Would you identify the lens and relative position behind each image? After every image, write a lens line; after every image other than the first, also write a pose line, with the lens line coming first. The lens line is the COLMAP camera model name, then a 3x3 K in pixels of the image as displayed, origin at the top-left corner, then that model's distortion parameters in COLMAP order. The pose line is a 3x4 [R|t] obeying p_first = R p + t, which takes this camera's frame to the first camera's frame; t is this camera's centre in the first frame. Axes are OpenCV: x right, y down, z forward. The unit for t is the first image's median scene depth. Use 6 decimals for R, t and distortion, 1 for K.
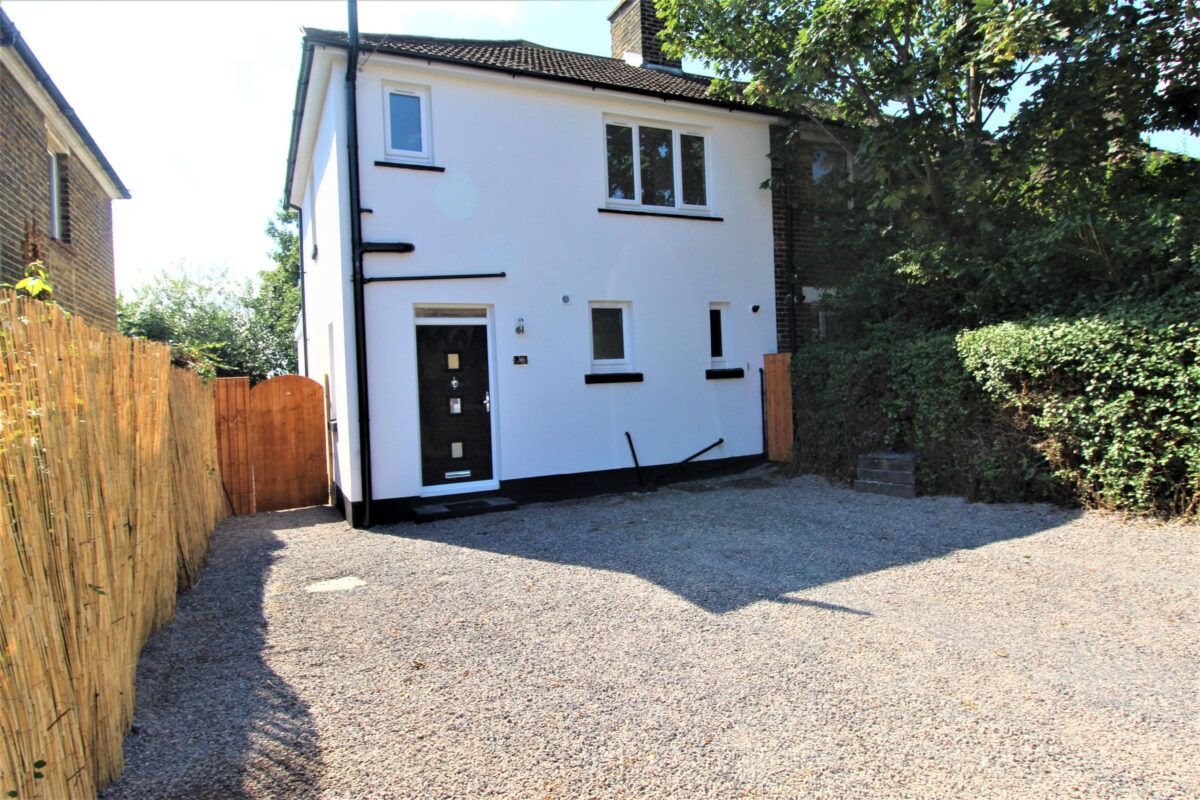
lens RADIAL K [[697.2, 0, 600.0], [0, 697.2, 400.0], [0, 0, 1]] dist [-0.002077, -0.002356]
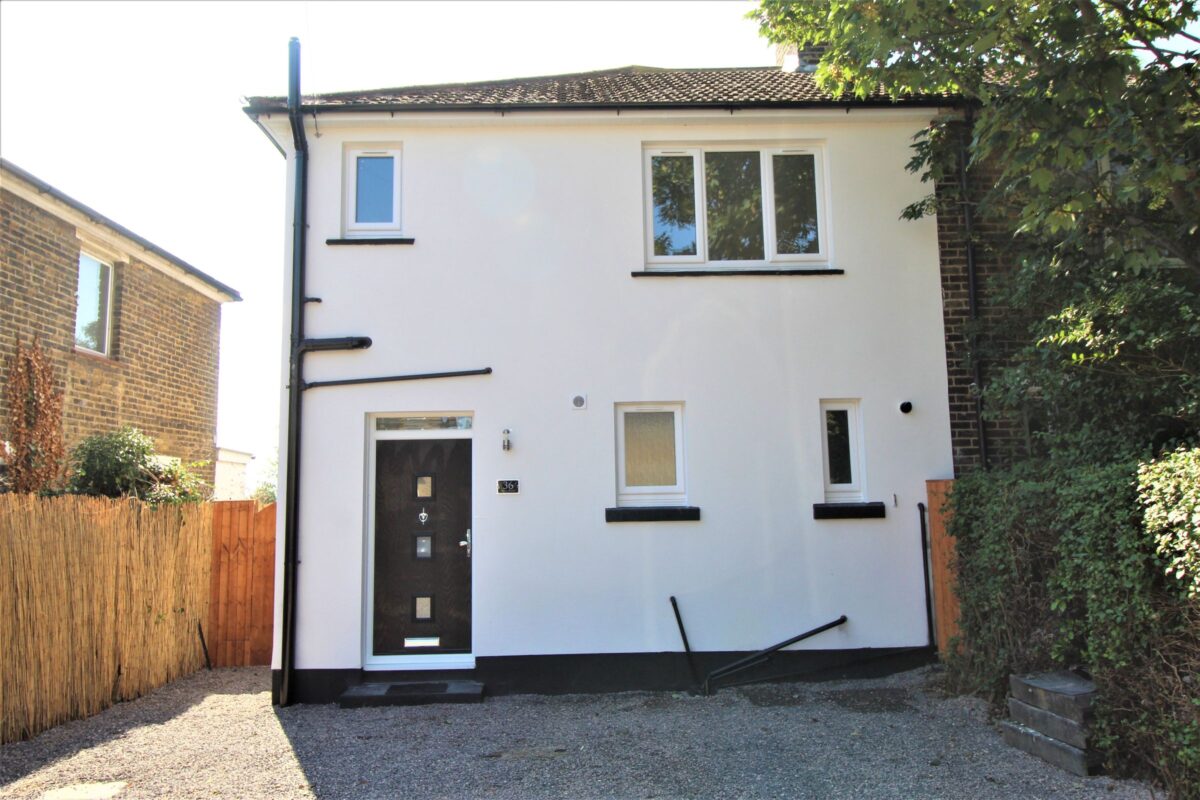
lens RADIAL K [[880.2, 0, 600.0], [0, 880.2, 400.0], [0, 0, 1]] dist [0.005877, -0.001316]
pose [[0.911210, -0.022939, -0.411302, 0.327786], [-0.030468, 0.991961, -0.122825, -0.035221], [0.410813, 0.124451, 0.903186, 0.193562]]
